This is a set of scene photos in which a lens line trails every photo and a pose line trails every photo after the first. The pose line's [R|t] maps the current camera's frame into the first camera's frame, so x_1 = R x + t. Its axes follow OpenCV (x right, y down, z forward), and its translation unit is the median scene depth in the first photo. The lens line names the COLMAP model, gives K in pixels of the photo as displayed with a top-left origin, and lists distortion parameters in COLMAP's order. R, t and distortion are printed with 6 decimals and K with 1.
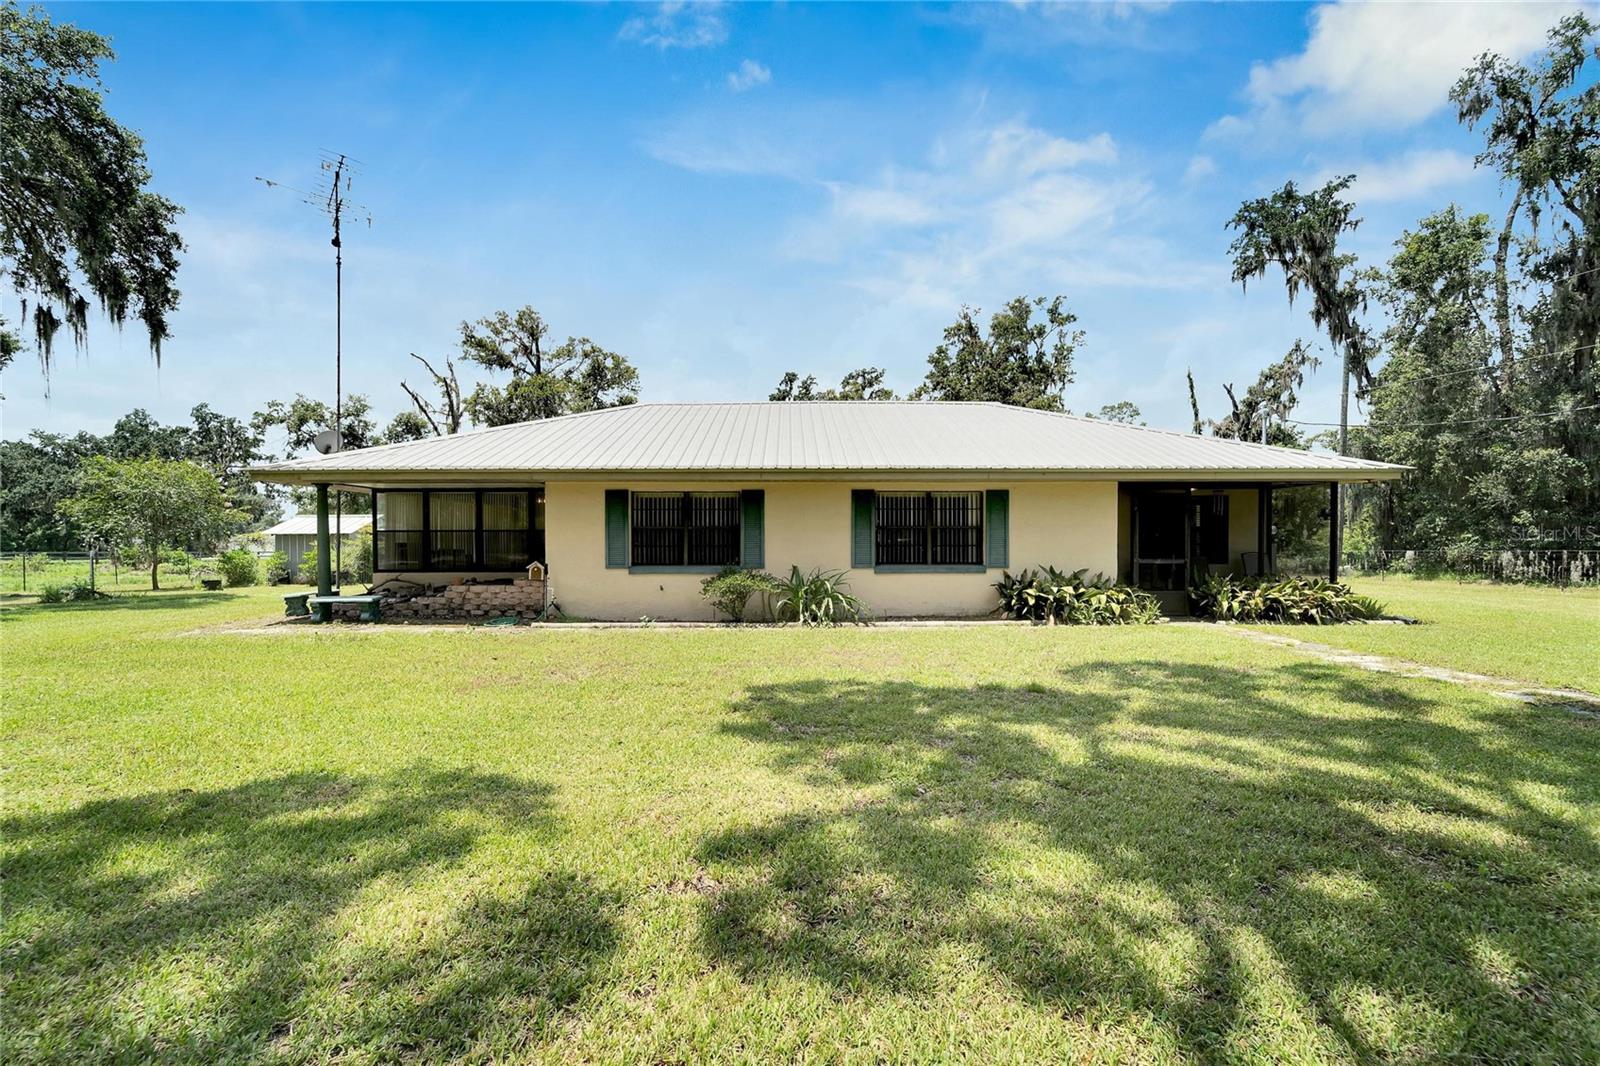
lens RADIAL K [[647.3, 0, 792.8], [0, 647.3, 536.4], [0, 0, 1]] dist [0.009592, -0.005244]
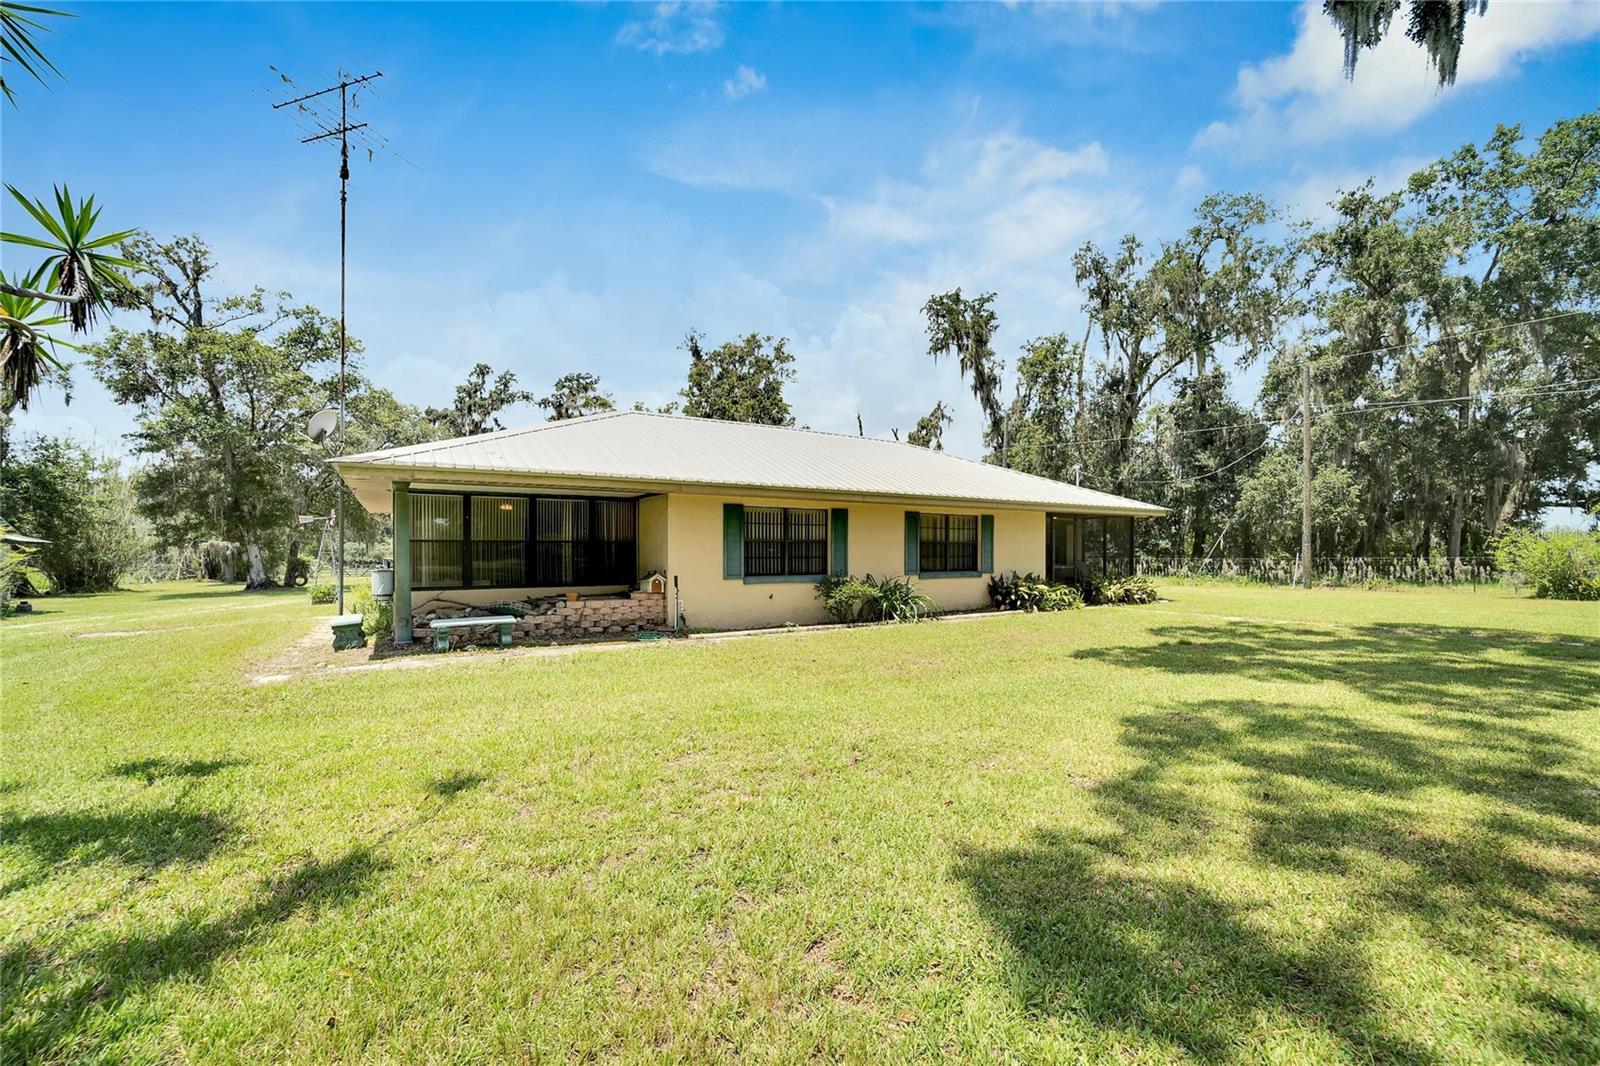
lens RADIAL K [[654.6, 0, 784.5], [0, 654.6, 542.7], [0, 0, 1]] dist [-0.001373, 0.000033]
pose [[0.856090, 0.008284, 0.516761, -0.647148], [-0.005163, 0.999959, -0.007475, -0.001575], [-0.516801, 0.003731, 0.856097, 0.048965]]
